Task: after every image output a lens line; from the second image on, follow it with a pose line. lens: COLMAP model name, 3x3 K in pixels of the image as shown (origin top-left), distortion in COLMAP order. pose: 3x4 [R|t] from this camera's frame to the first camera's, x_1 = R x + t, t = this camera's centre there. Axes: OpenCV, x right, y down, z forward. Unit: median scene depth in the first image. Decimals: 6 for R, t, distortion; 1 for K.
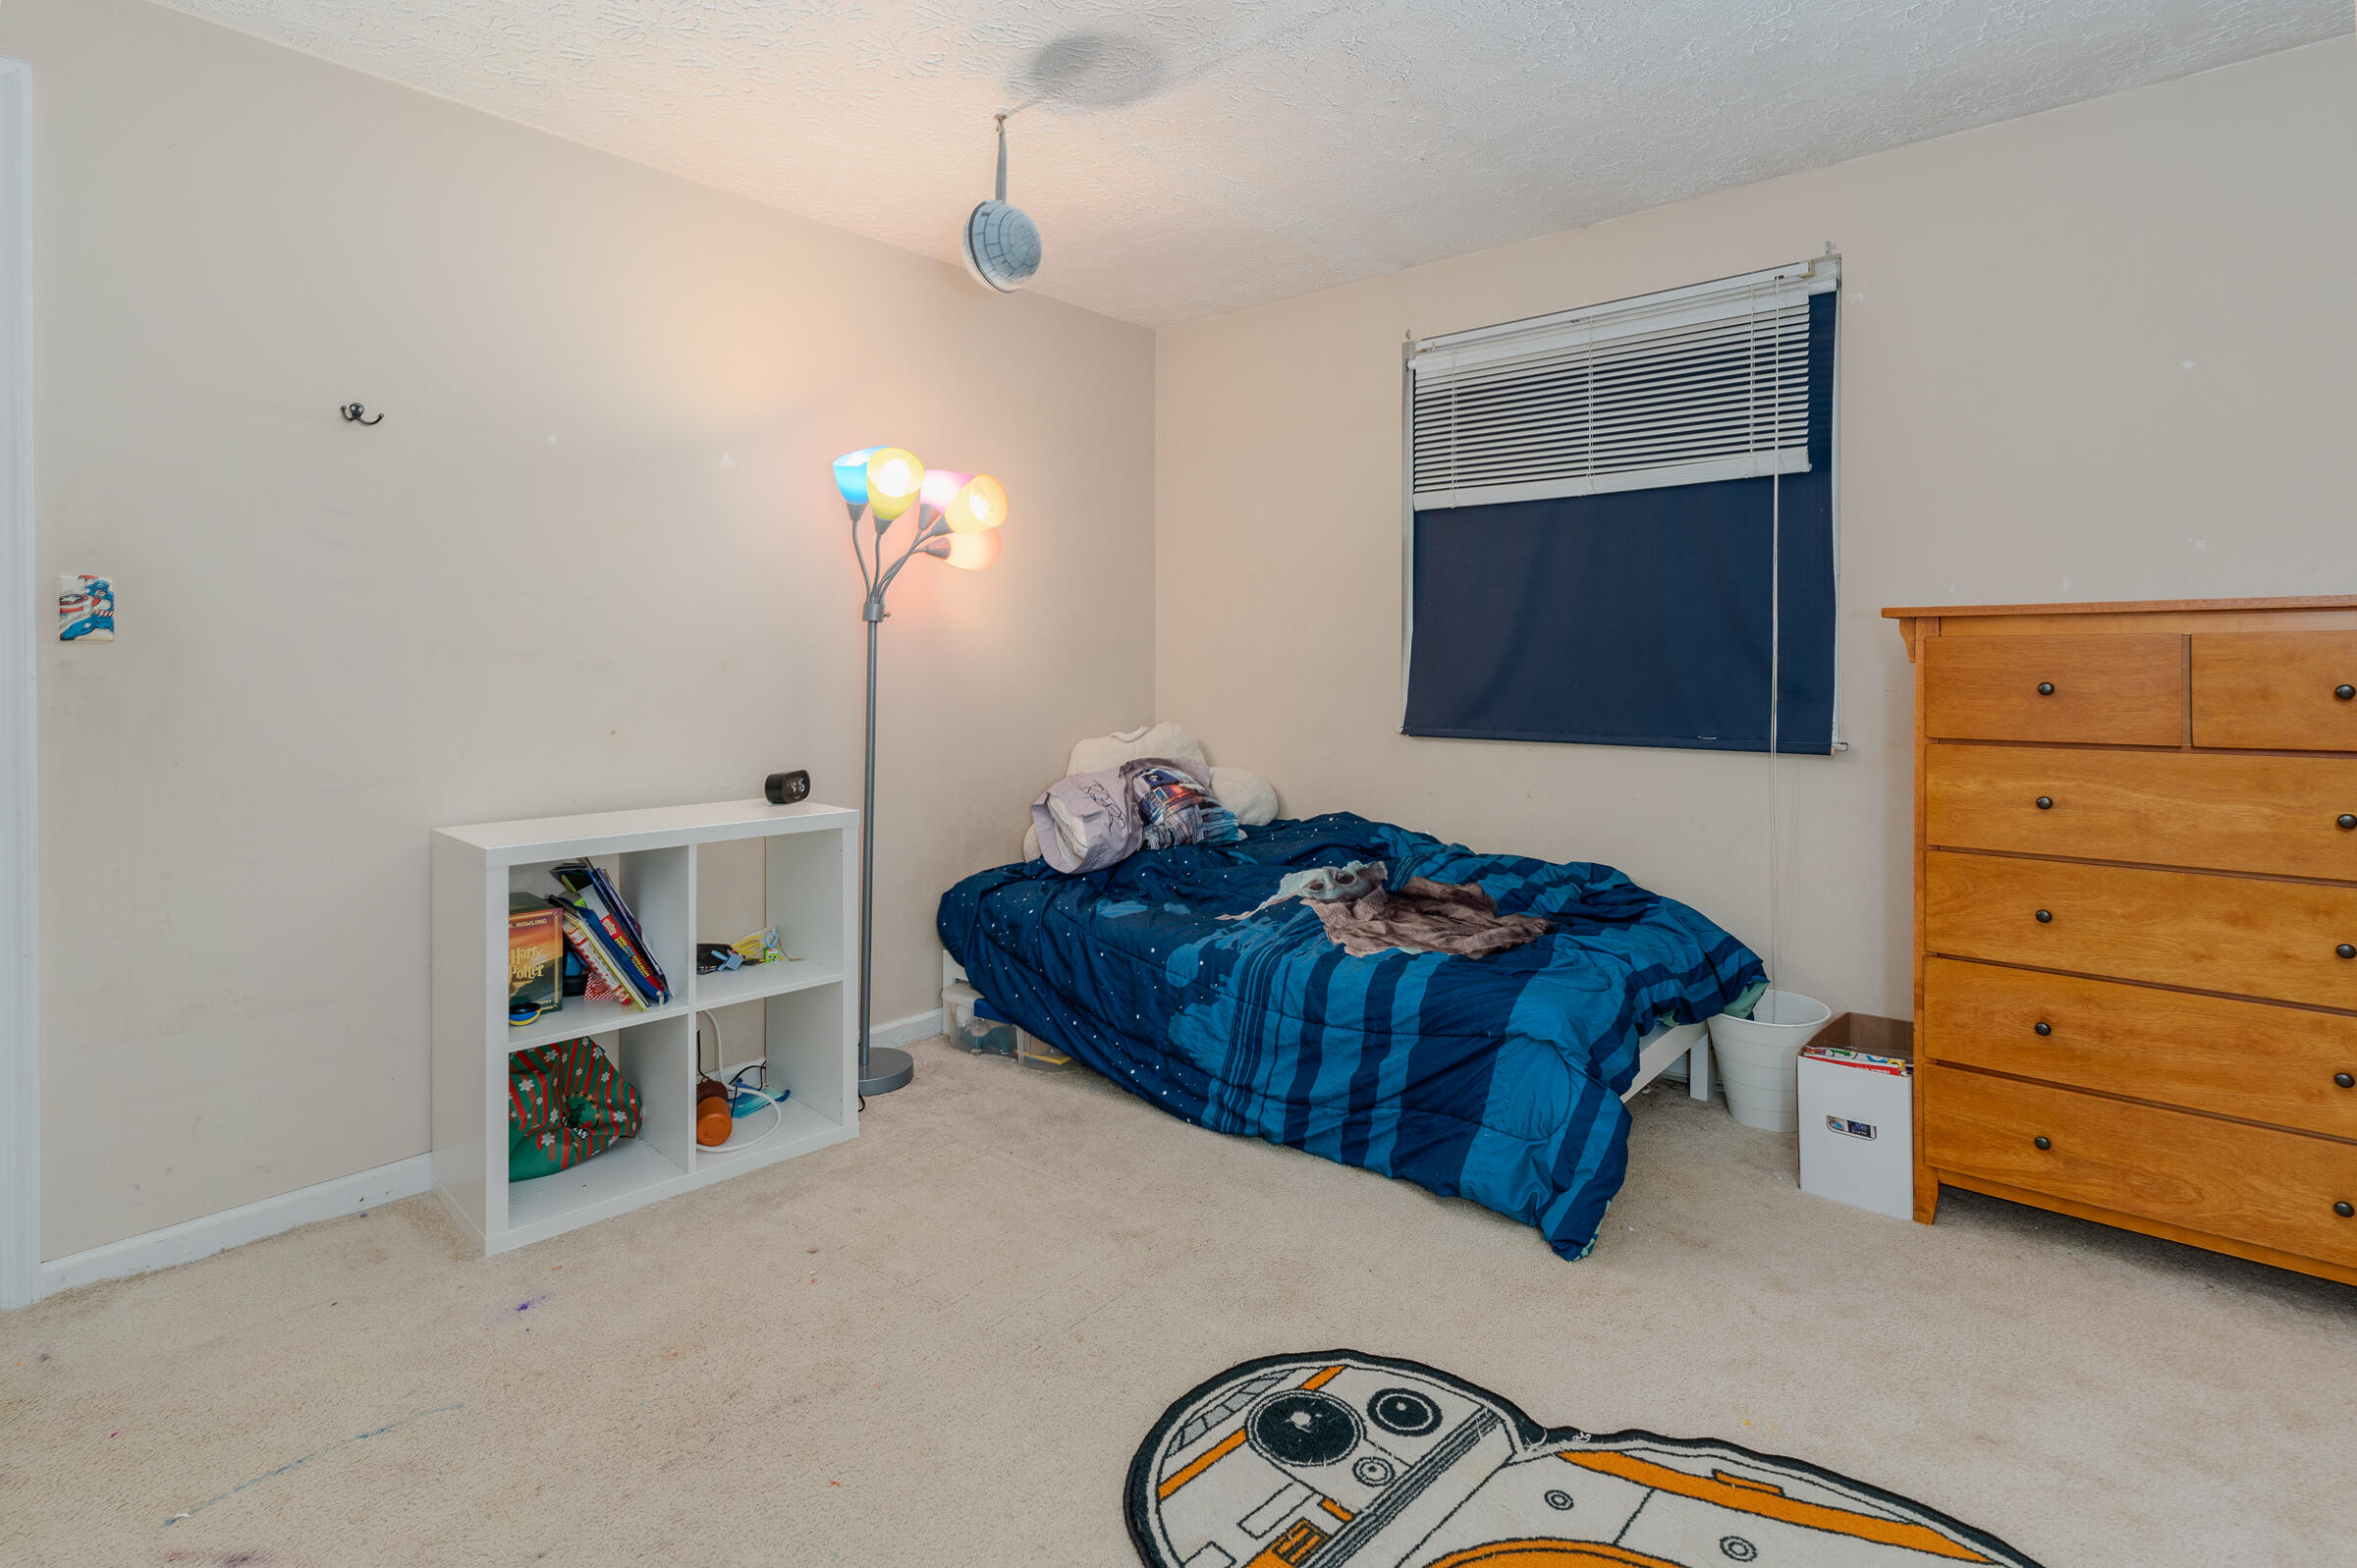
lens RADIAL K [[1124.2, 0, 1185.5], [0, 1124.2, 667.1], [0, 0, 1]] dist [-0.005033, 0.000183]
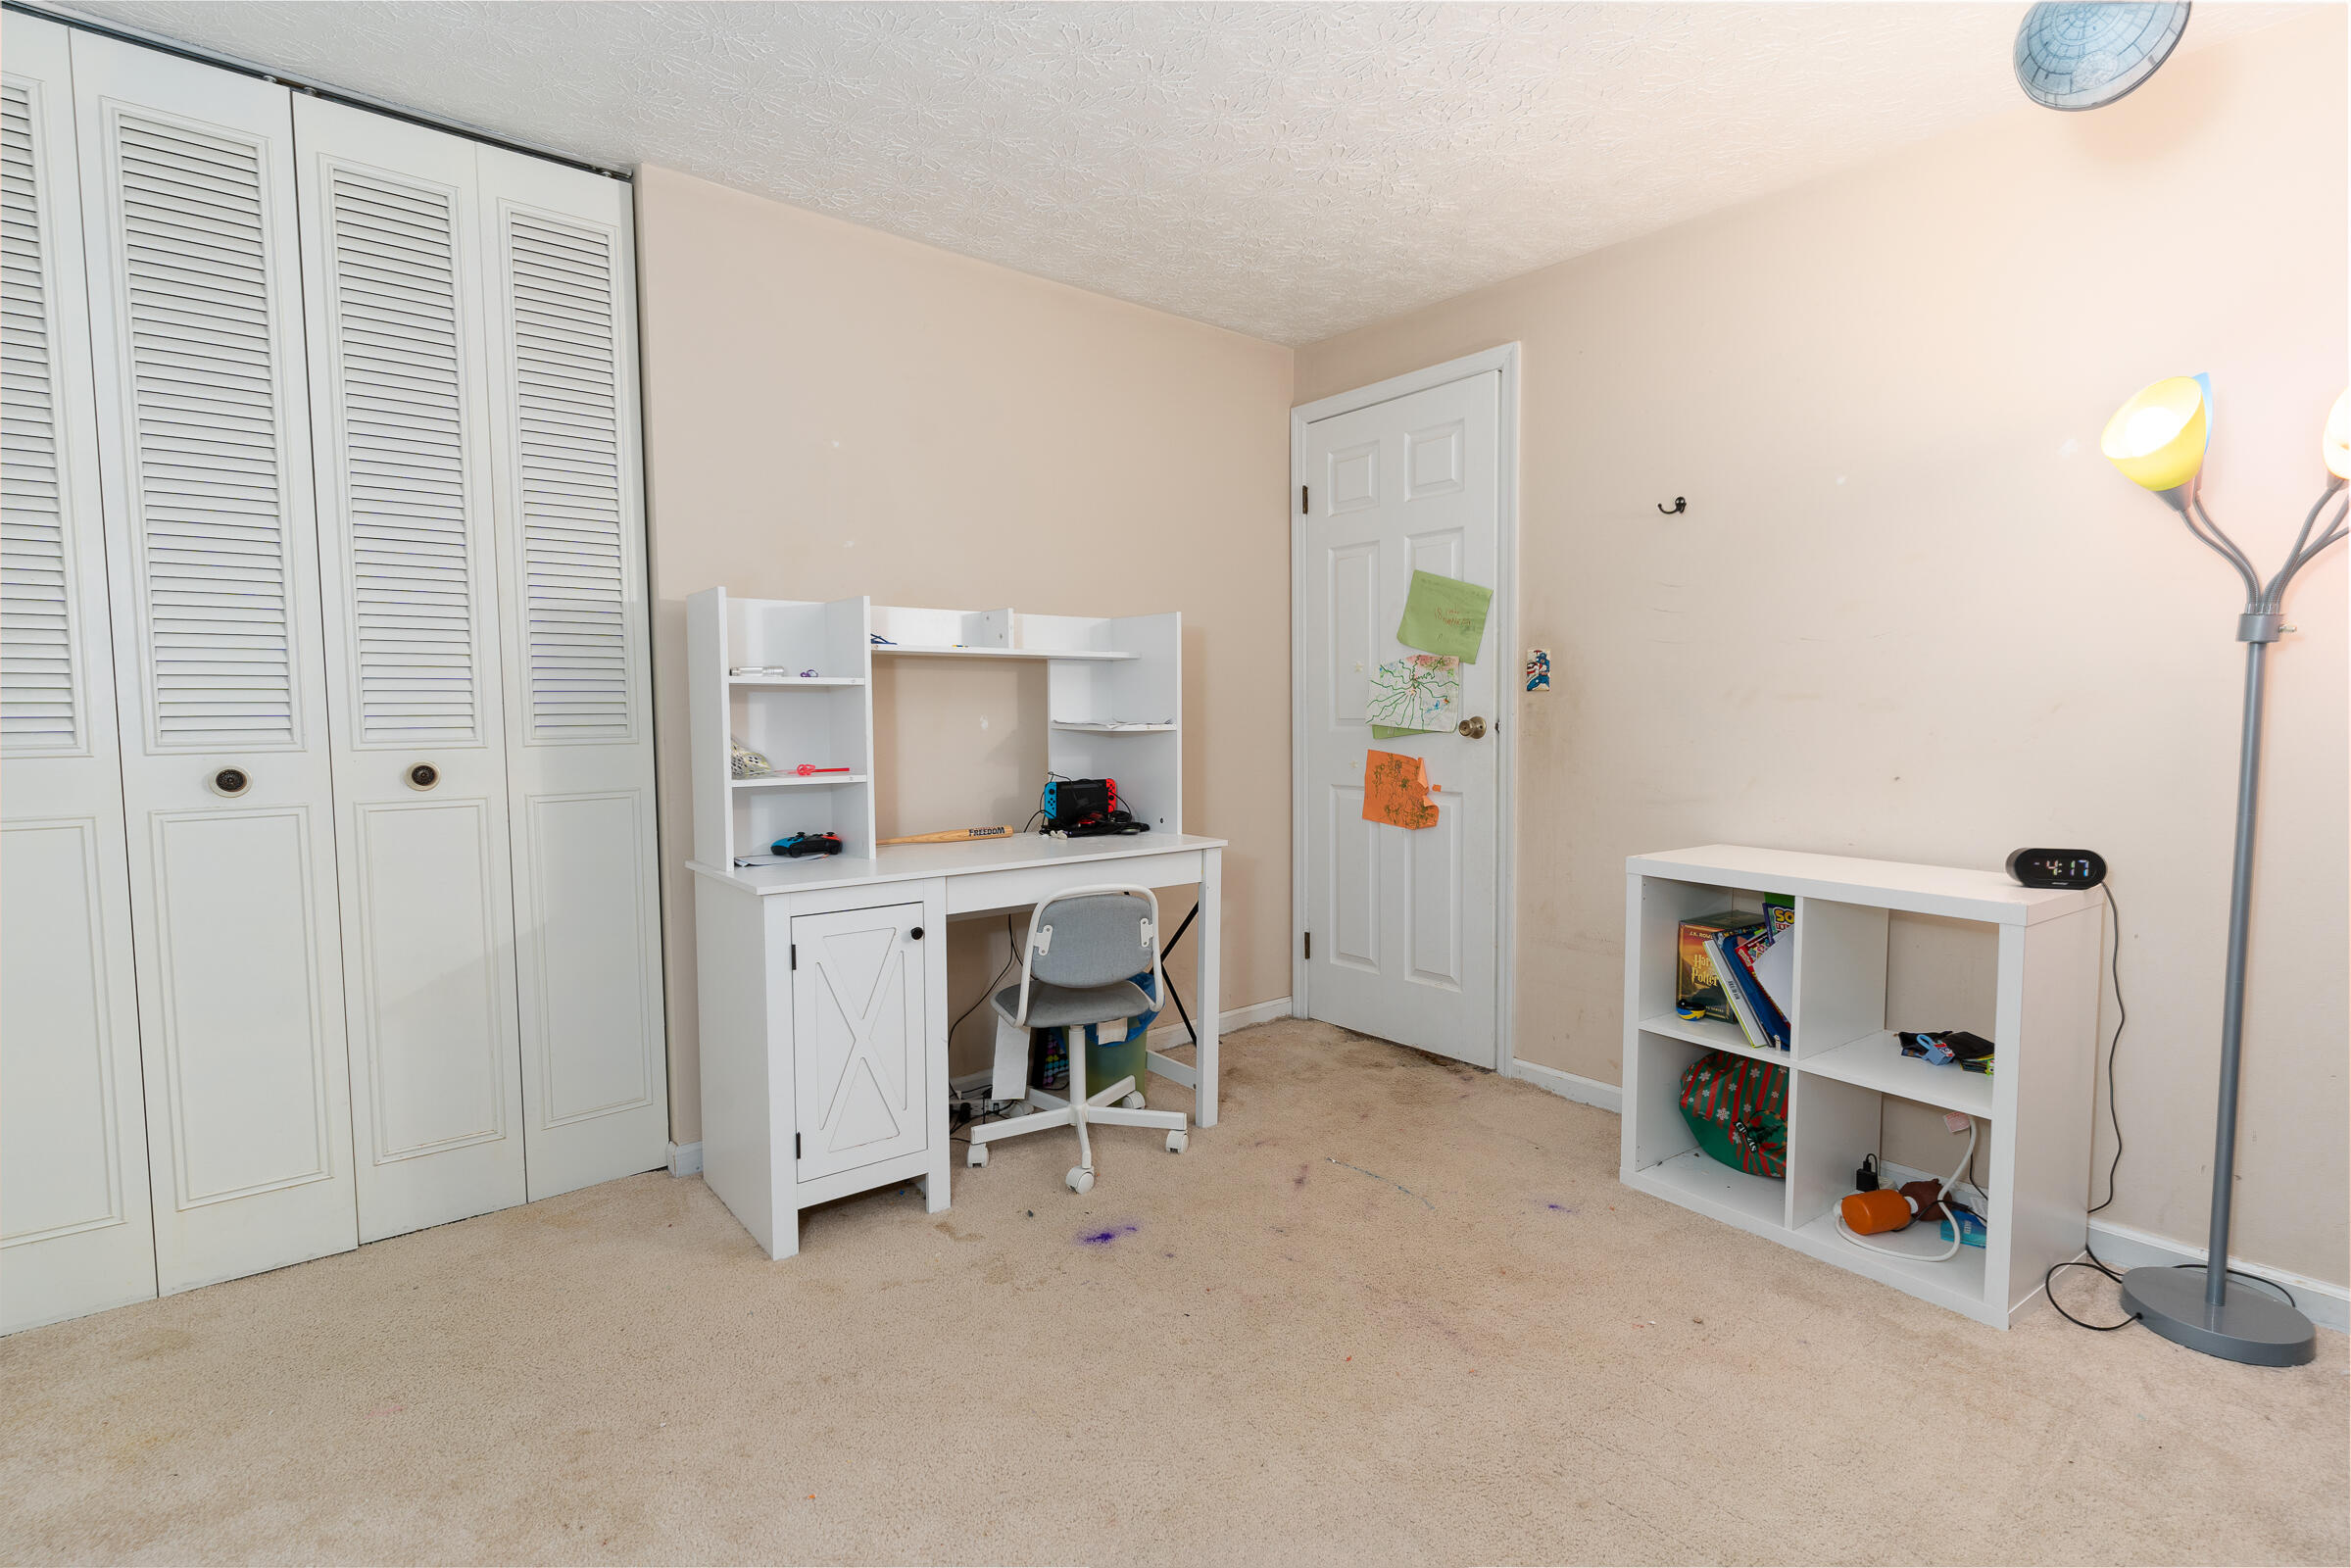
lens RADIAL K [[1121.4, 0, 1175.2], [0, 1121.4, 777.5], [0, 0, 1]] dist [-0.005033, 0.000183]
pose [[-0.170548, 0.069759, -0.982877, 0.597710], [-0.000233, 0.997488, 0.070836, -0.010897], [0.985349, 0.012310, -0.170103, 0.650899]]
